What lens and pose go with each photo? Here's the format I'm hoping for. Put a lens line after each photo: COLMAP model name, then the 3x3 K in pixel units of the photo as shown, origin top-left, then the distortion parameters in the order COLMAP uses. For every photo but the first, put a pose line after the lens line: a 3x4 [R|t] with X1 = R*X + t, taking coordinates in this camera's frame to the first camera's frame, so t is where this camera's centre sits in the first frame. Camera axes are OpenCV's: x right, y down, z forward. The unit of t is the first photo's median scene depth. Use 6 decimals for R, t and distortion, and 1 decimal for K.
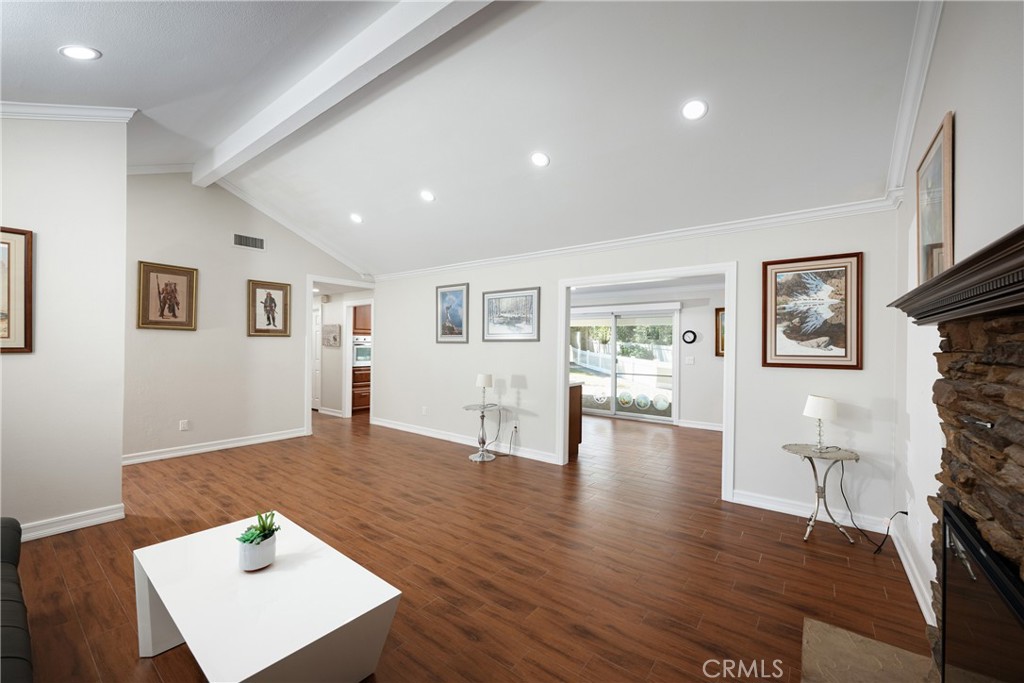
lens RADIAL K [[405.6, 0, 512.5], [0, 405.6, 343.4], [0, 0, 1]] dist [-0.000755, -0.000003]
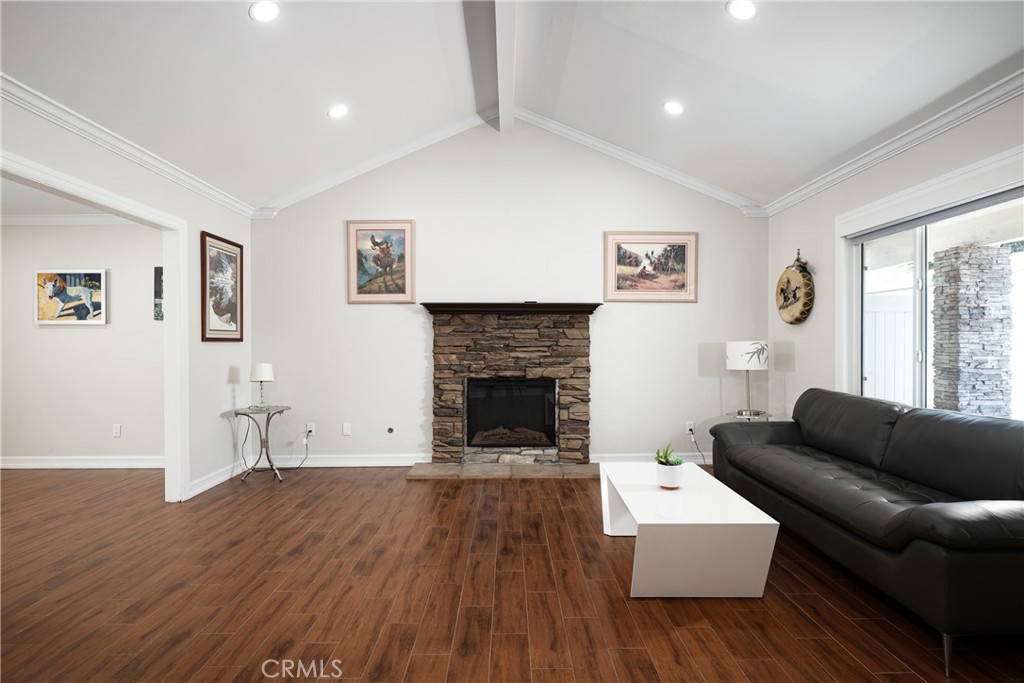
lens RADIAL K [[542.0, 0, 512.0], [0, 542.0, 341.5], [0, 0, 1]] dist [-0.000897, 0.000006]
pose [[-0.608040, -0.001999, 0.793904, -0.899265], [-0.004480, 0.999990, -0.000914, 0.059319], [-0.793894, -0.004113, -0.608043, 1.305722]]
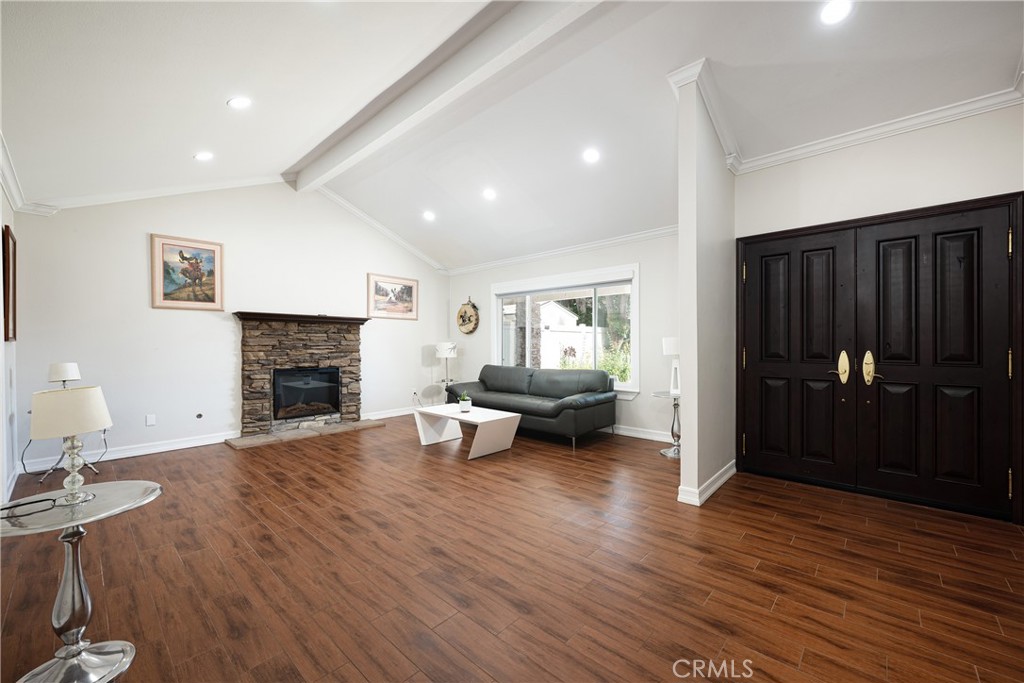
lens RADIAL K [[405.6, 0, 512.5], [0, 405.6, 343.4], [0, 0, 1]] dist [-0.000755, -0.000003]
pose [[-0.995330, -0.005489, 0.096378, -0.645000], [-0.005695, 0.999982, -0.001869, 0.061581], [-0.096366, -0.002409, -0.995343, 1.950673]]
